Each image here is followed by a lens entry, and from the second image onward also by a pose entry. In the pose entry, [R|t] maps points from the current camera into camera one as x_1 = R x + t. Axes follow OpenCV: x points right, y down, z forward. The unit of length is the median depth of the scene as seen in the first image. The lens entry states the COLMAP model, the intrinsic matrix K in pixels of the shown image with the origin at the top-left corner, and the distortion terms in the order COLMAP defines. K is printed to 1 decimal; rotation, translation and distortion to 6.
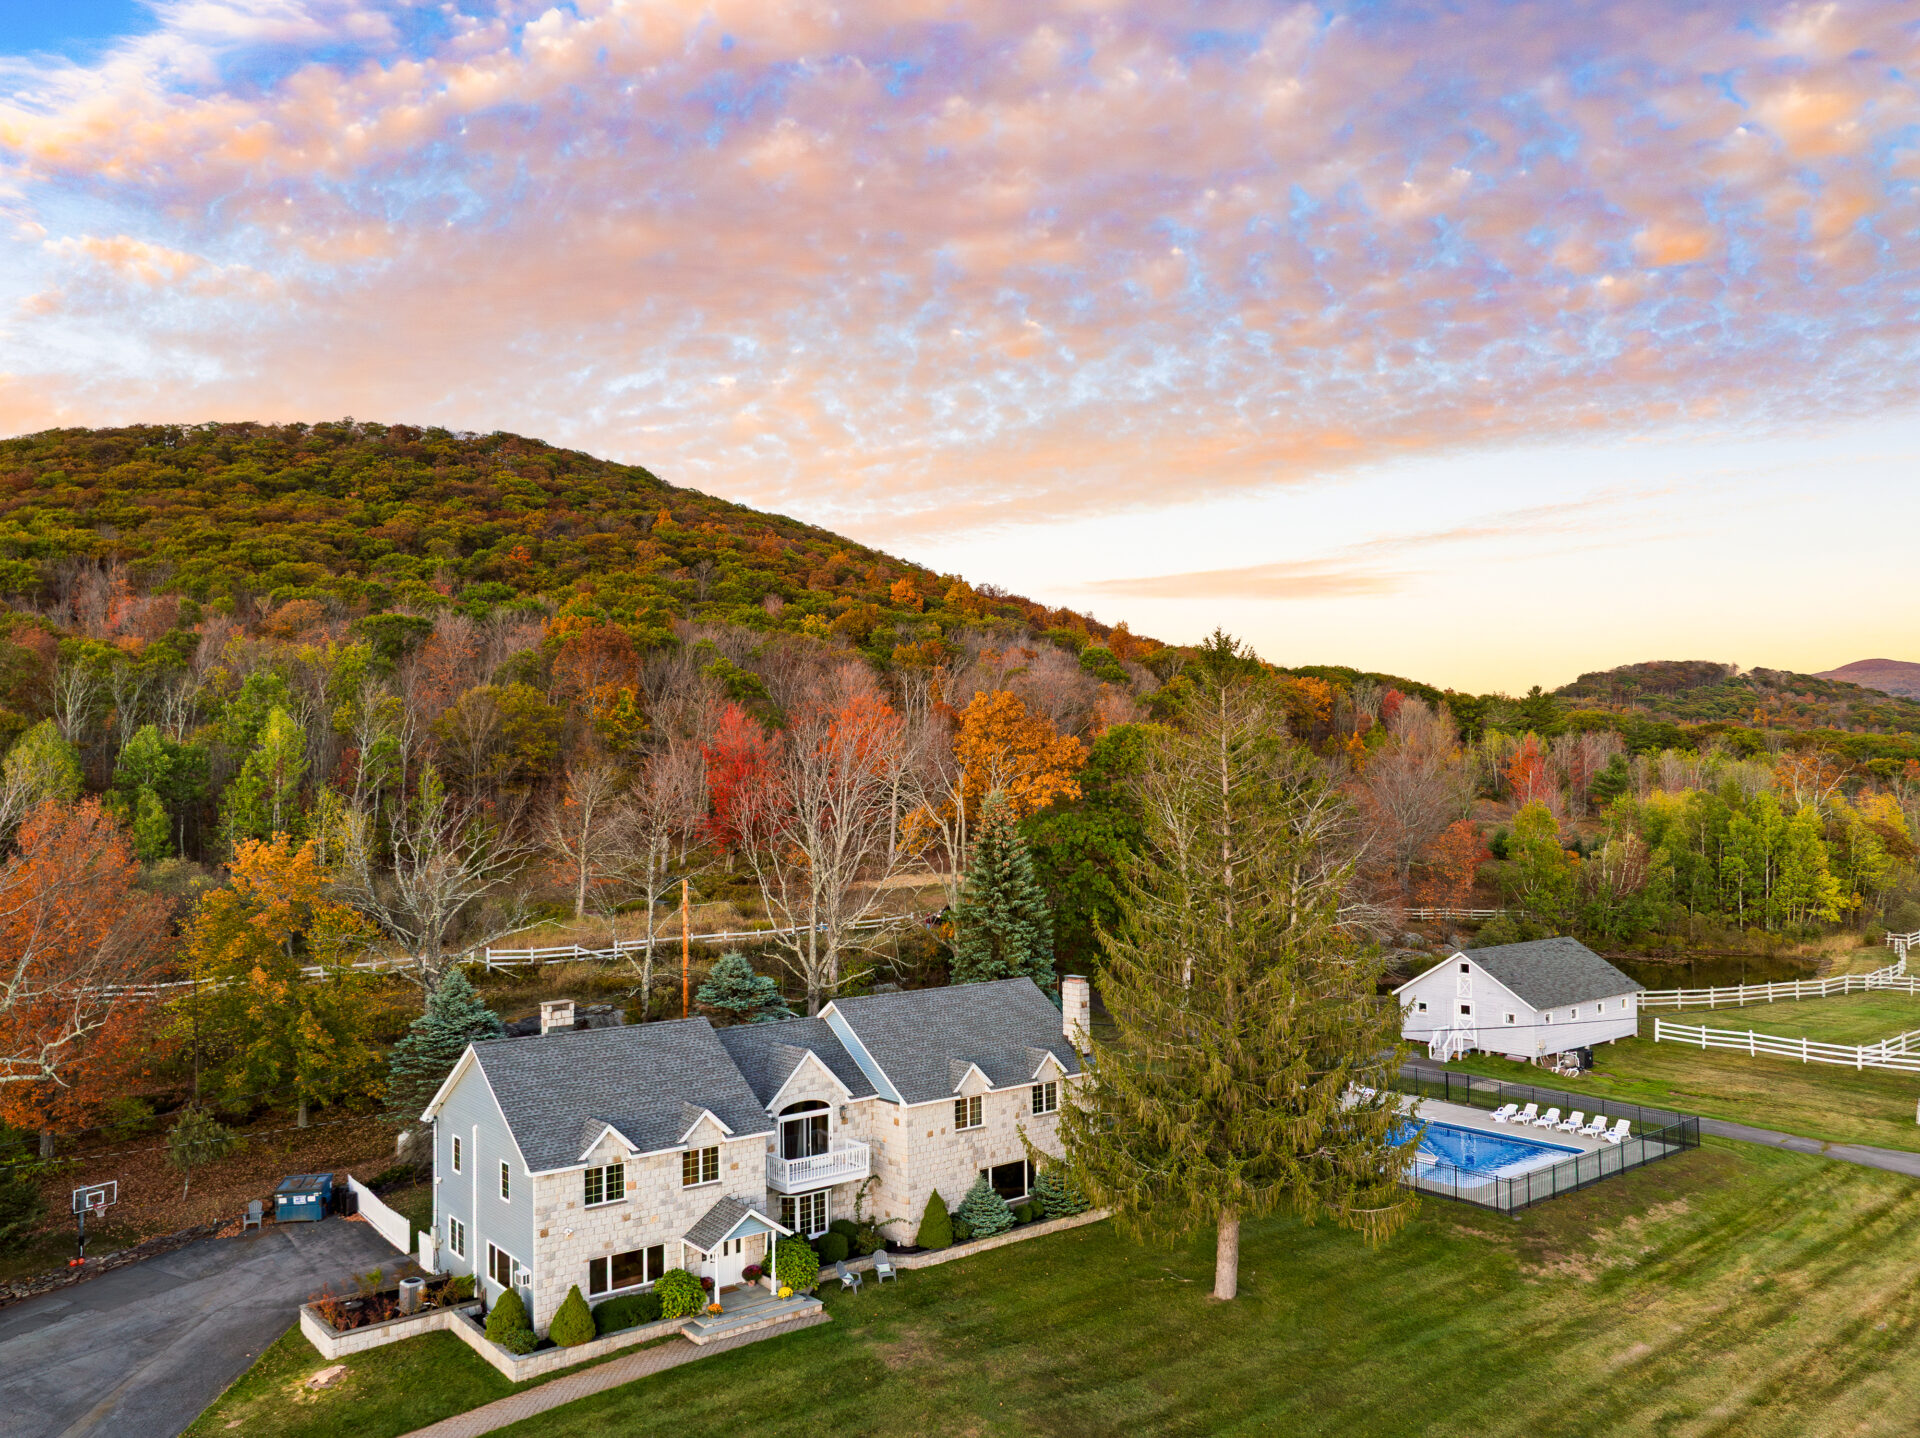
lens RADIAL K [[1383.6, 0, 960.0], [0, 1383.6, 719.0], [0, 0, 1]] dist [-0.027357, 0.001979]
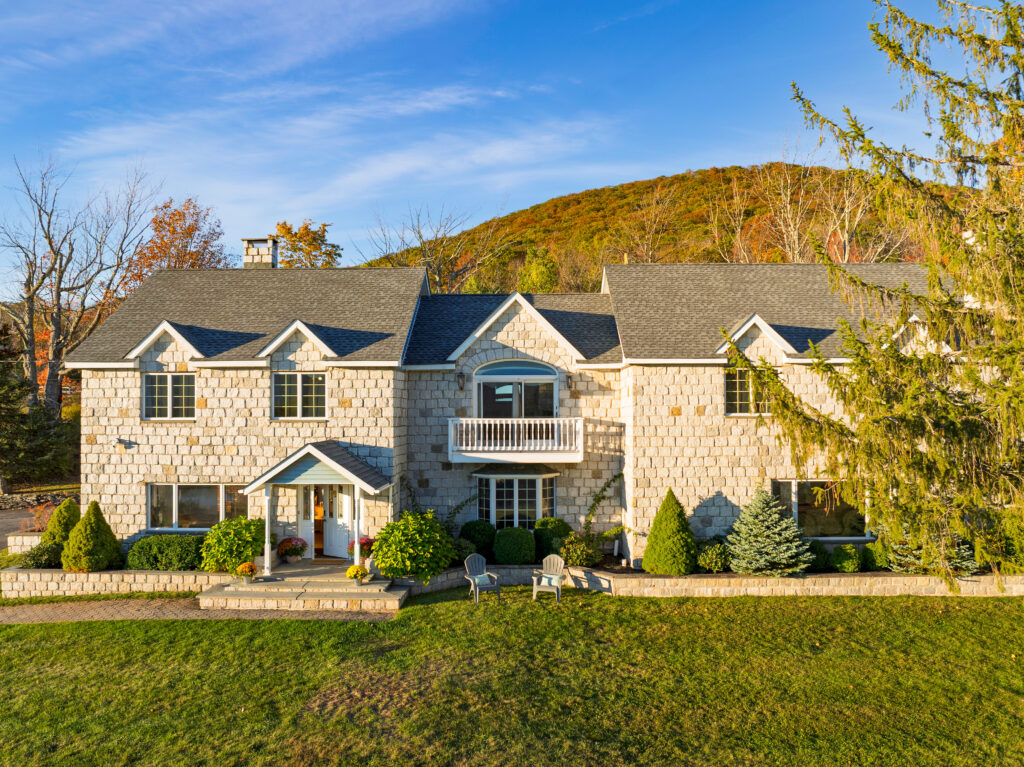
lens RADIAL K [[754.3, 0, 512.0], [0, 754.3, 383.5], [0, 0, 1]] dist [-0.015760, -0.008104]
pose [[0.764203, -0.009557, -0.644905, 0.148959], [0.033508, 0.999128, 0.024899, 0.265078], [0.644105, -0.040638, 0.763857, 0.643557]]
